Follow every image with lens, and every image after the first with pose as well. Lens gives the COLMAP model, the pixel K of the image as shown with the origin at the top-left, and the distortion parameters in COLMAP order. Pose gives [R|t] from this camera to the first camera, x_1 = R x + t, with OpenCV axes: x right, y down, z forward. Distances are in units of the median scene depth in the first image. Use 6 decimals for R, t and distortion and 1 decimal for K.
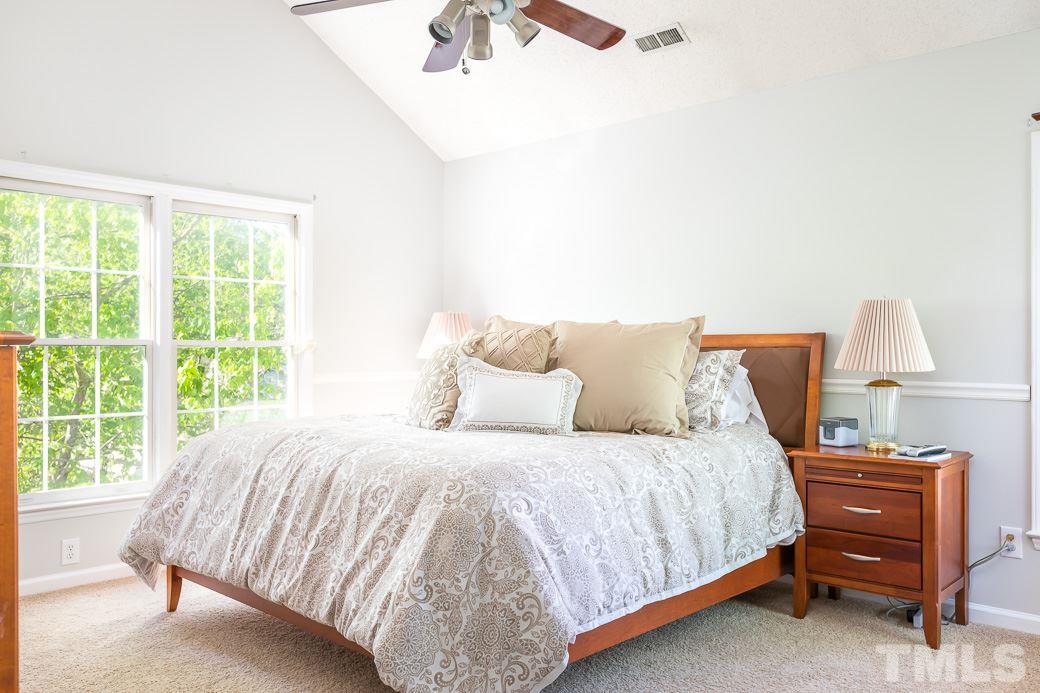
lens RADIAL K [[869.9, 0, 520.3], [0, 869.9, 348.9], [0, 0, 1]] dist [0.005198, -0.001814]
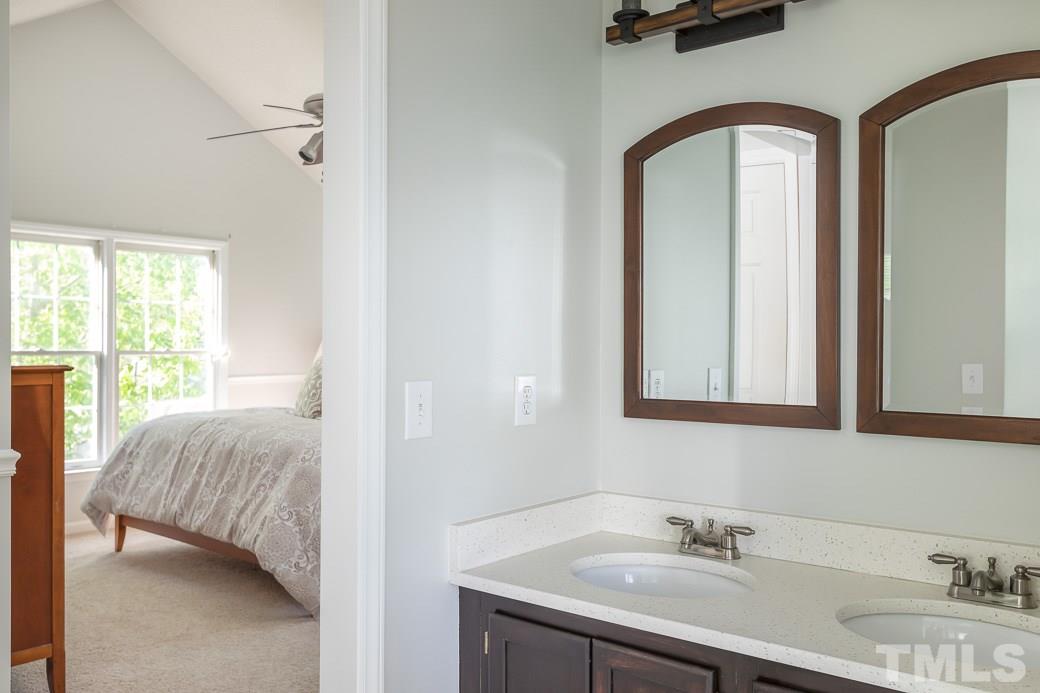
lens RADIAL K [[875.7, 0, 519.6], [0, 875.7, 345.5], [0, 0, 1]] dist [0.018960, -0.000525]
pose [[0.997327, 0.002296, 0.073027, 0.168446], [-0.002517, 0.999993, 0.002928, -0.038238], [-0.073020, -0.003104, 0.997326, -0.559672]]
